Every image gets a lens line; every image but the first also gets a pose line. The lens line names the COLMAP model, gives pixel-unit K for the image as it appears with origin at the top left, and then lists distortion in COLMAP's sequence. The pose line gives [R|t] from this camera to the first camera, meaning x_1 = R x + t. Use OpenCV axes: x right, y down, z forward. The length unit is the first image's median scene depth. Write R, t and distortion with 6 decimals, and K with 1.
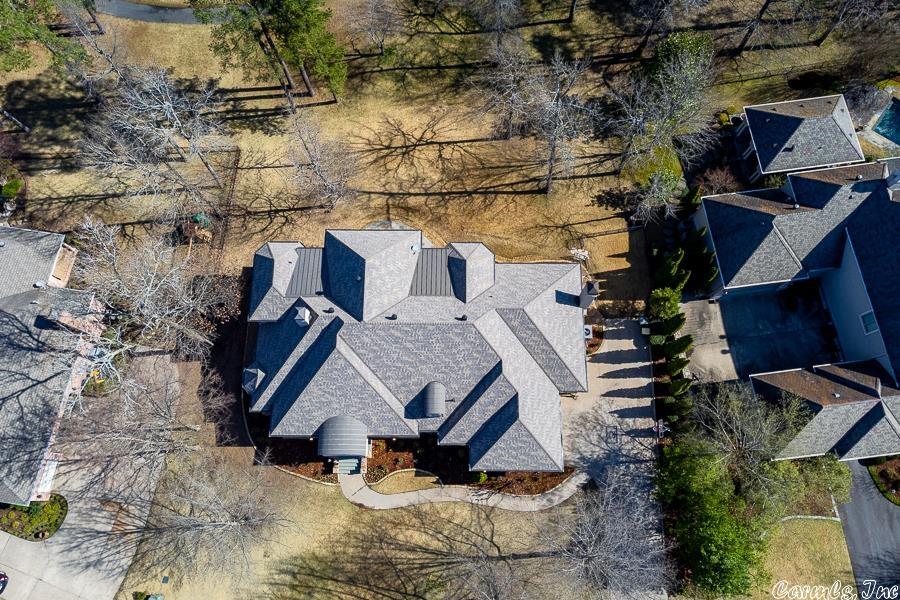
lens RADIAL K [[697.9, 0, 450.5], [0, 697.9, 300.7], [0, 0, 1]] dist [-0.001709, 0.003326]
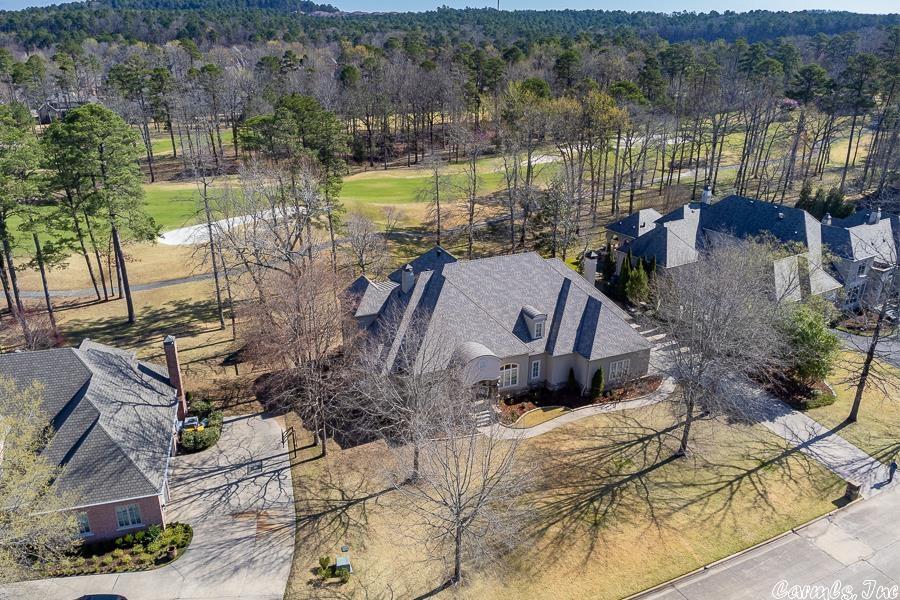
lens RADIAL K [[697.9, 0, 448.7], [0, 697.9, 295.7], [0, 0, 1]] dist [-0.001709, 0.003326]
pose [[0.905843, -0.132336, 0.402412, -0.576917], [0.400410, 0.577567, -0.711399, 0.838505], [-0.138277, 0.805545, 0.576174, 0.294436]]
